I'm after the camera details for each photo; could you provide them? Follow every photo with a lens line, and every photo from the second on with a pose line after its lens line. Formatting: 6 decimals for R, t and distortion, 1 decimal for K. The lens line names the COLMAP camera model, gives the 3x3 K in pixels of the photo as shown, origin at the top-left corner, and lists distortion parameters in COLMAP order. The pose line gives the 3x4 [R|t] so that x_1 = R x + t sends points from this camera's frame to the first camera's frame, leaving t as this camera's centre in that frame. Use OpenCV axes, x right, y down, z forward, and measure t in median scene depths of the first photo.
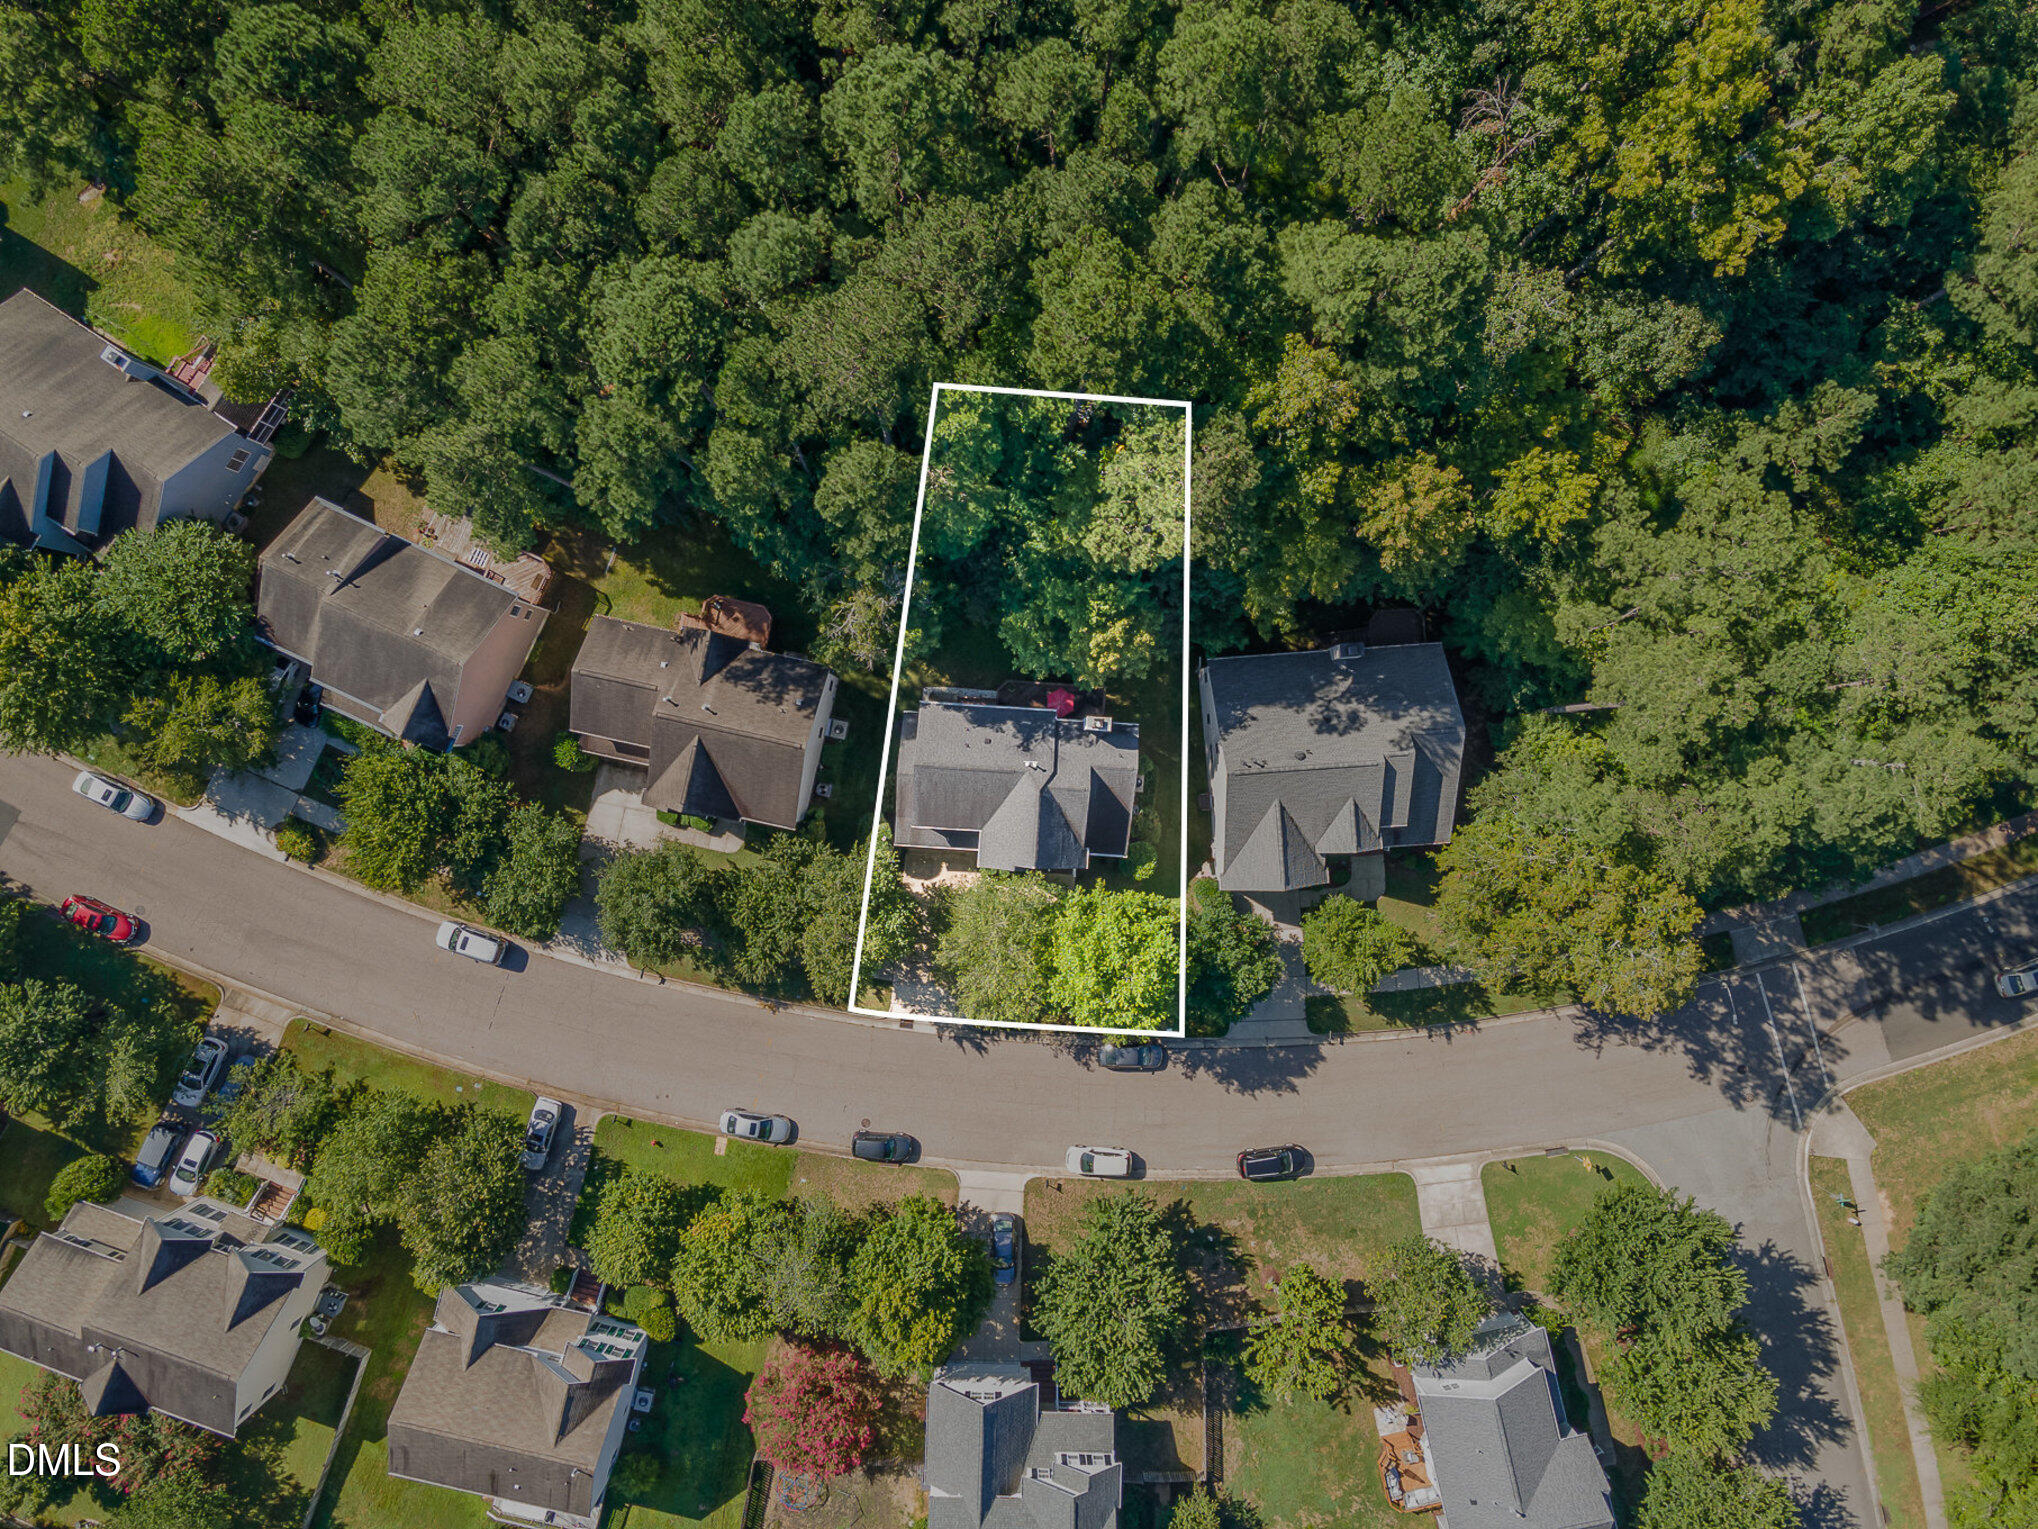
lens RADIAL K [[1525.9, 0, 1022.7], [0, 1525.9, 771.1], [0, 0, 1]] dist [0.055208, 0.021197]
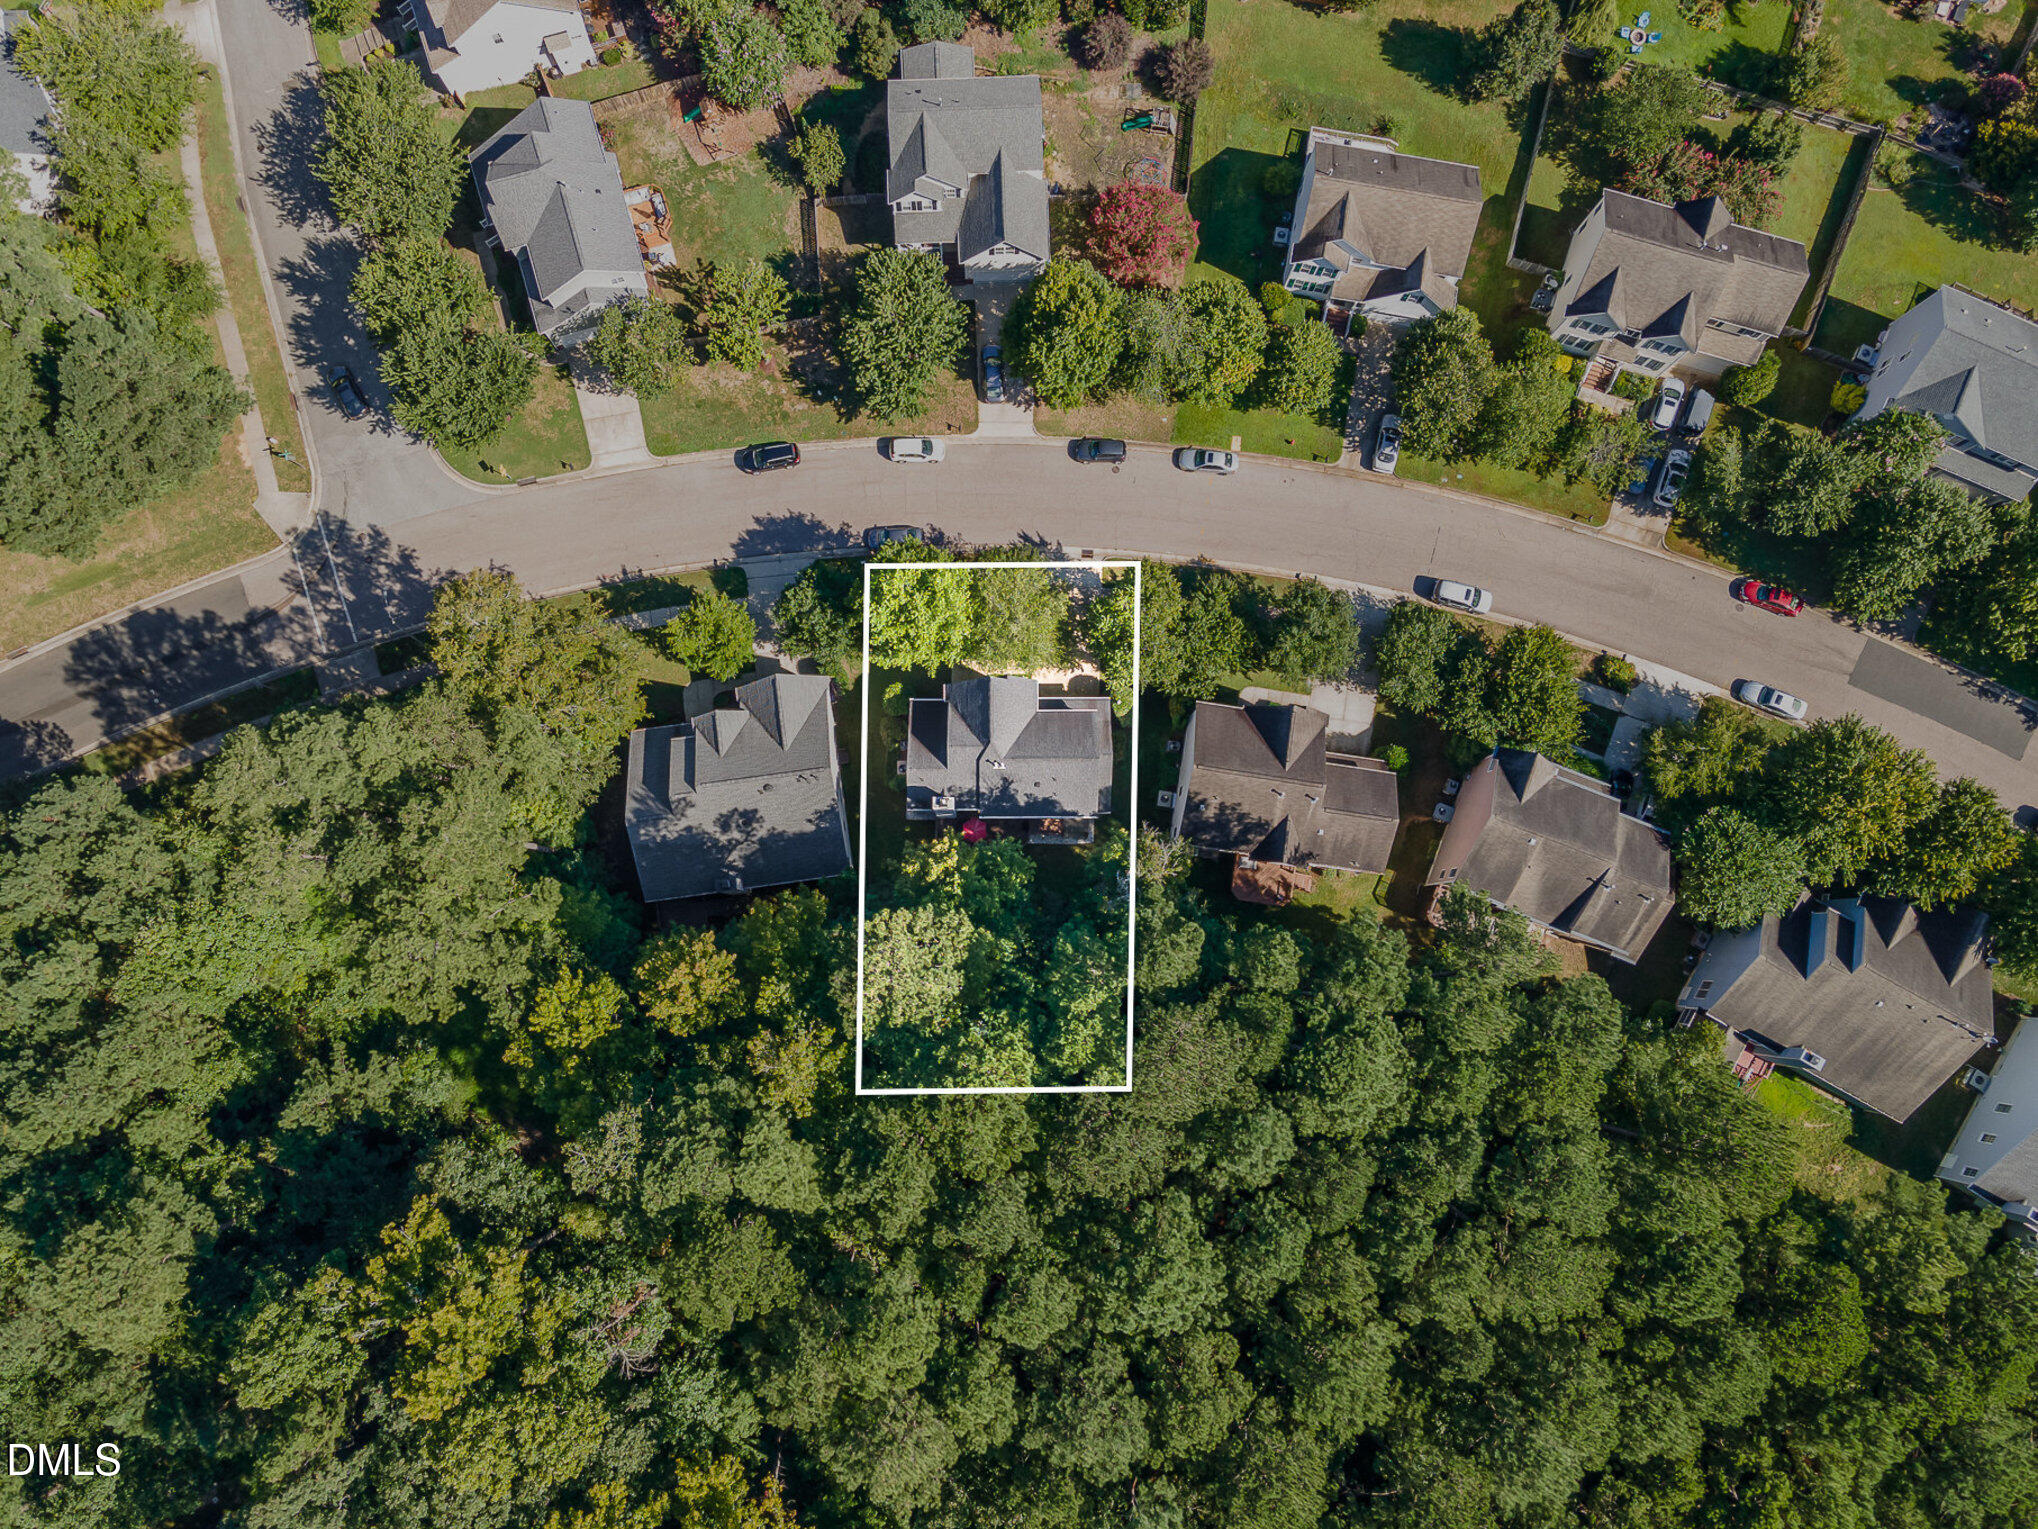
lens RADIAL K [[1525.9, 0, 998.2], [0, 1525.9, 765.1], [0, 0, 1]] dist [0.055208, 0.021197]
pose [[-0.997641, 0.063161, -0.026907, 0.037209], [-0.066058, -0.989875, 0.125633, -0.146824], [-0.018700, 0.127114, 0.991712, -0.149020]]
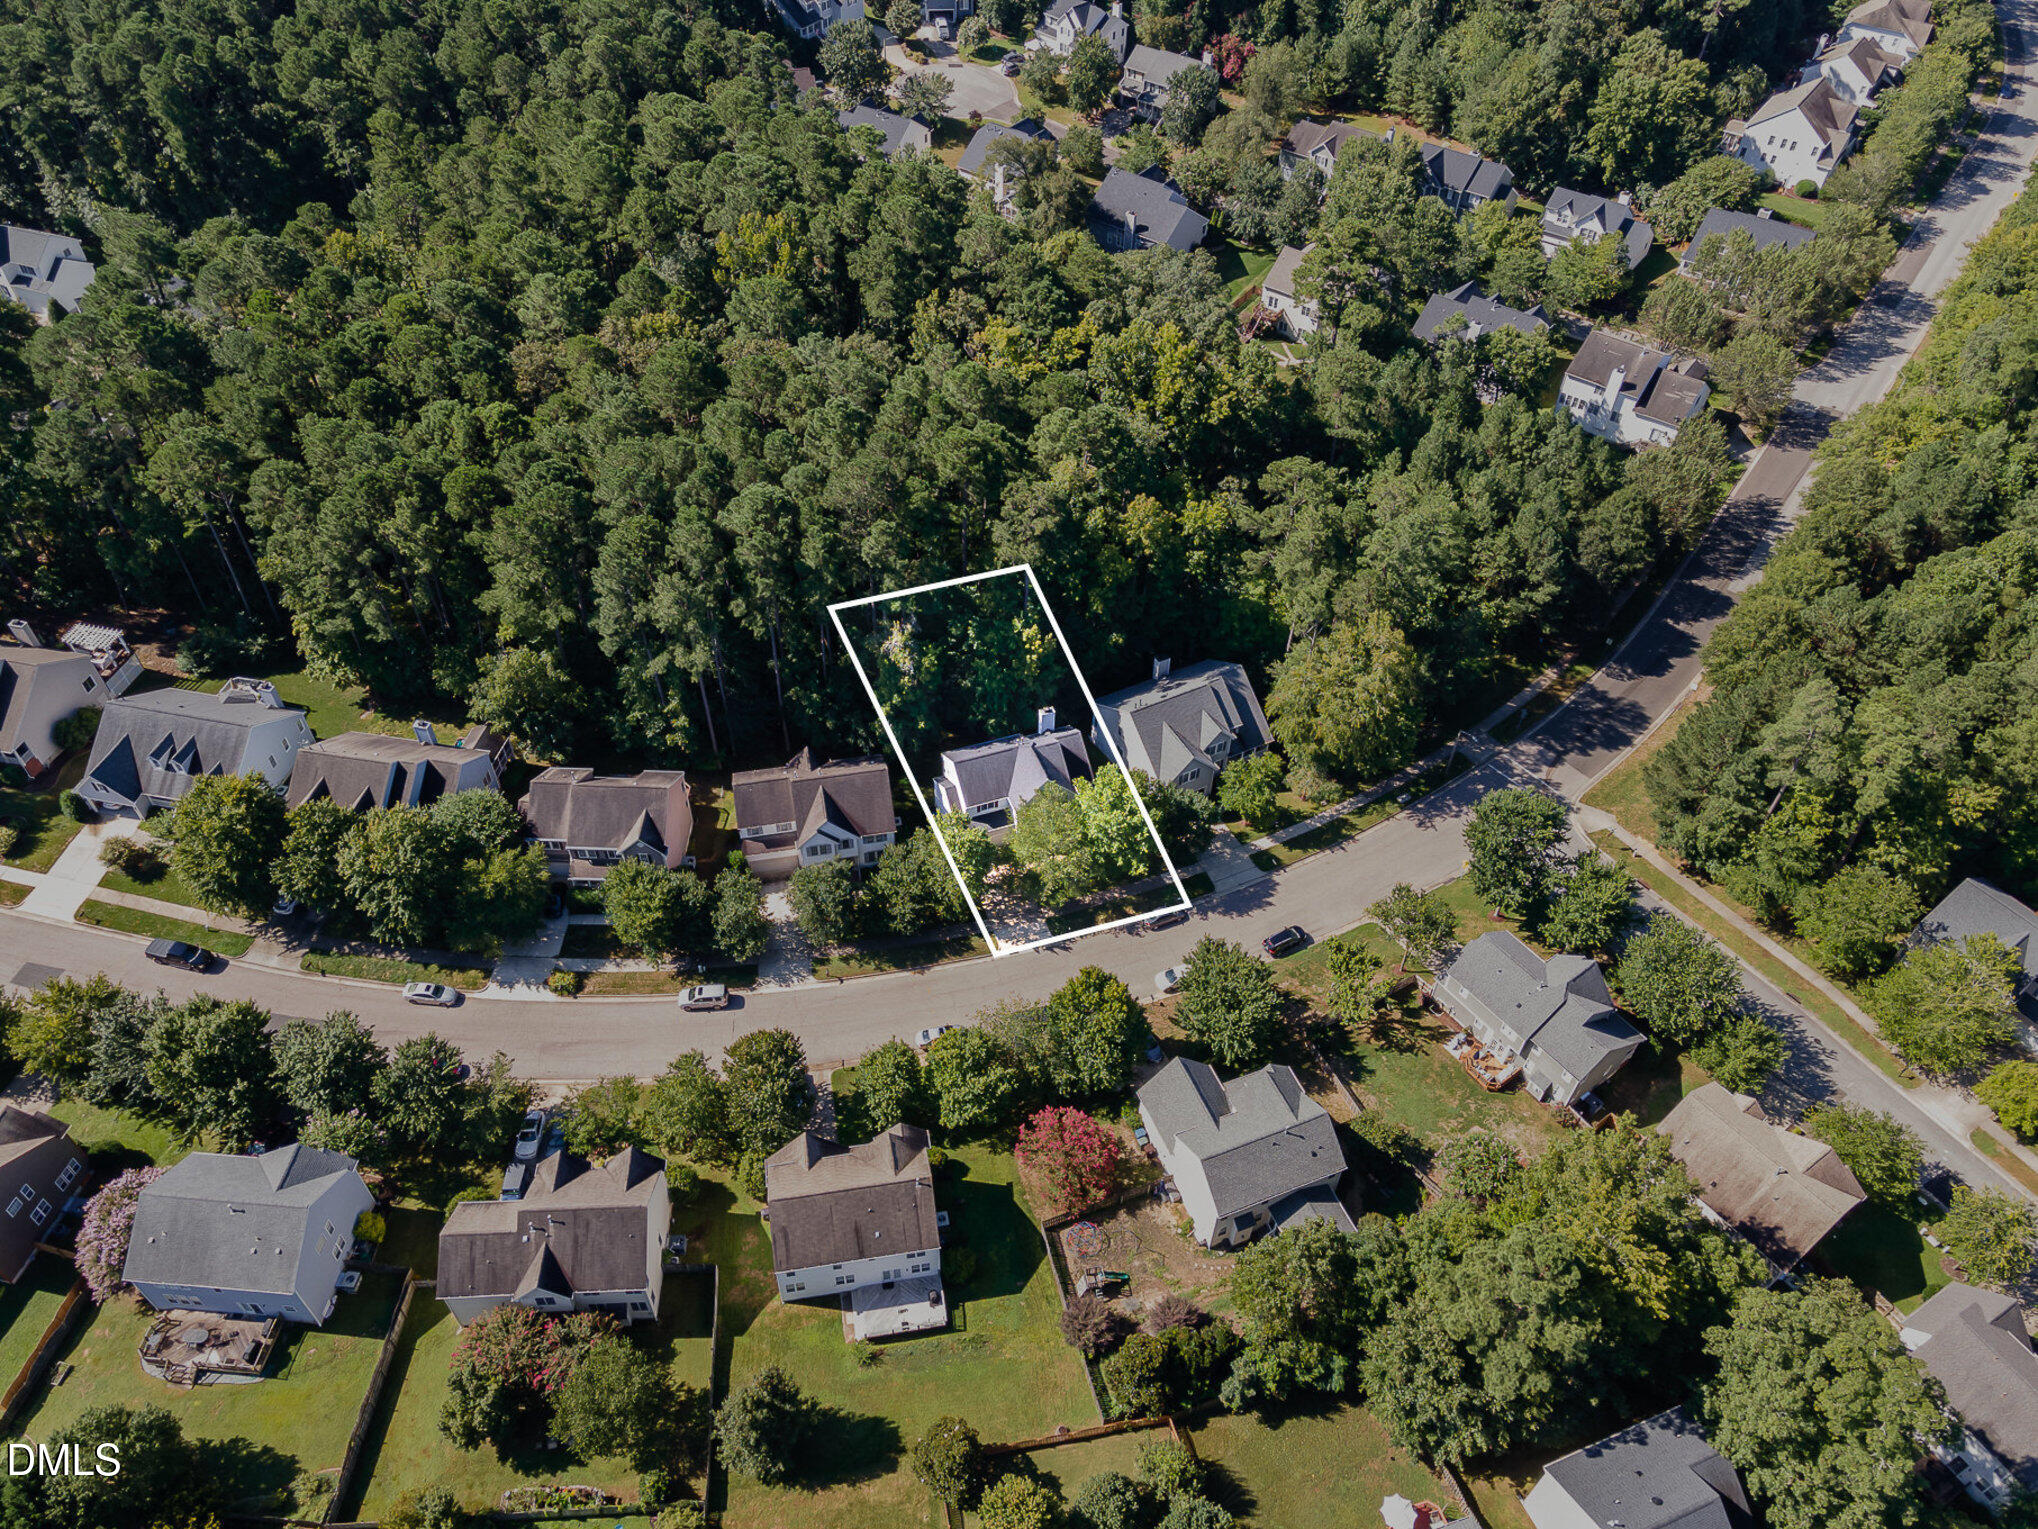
lens RADIAL K [[1525.9, 0, 1012.0], [0, 1525.9, 766.6], [0, 0, 1]] dist [0.055208, 0.021197]
pose [[0.916416, -0.282177, 0.283827, -0.457044], [0.400162, 0.658757, -0.637110, 1.014285], [-0.007195, 0.697435, 0.716612, -0.144909]]
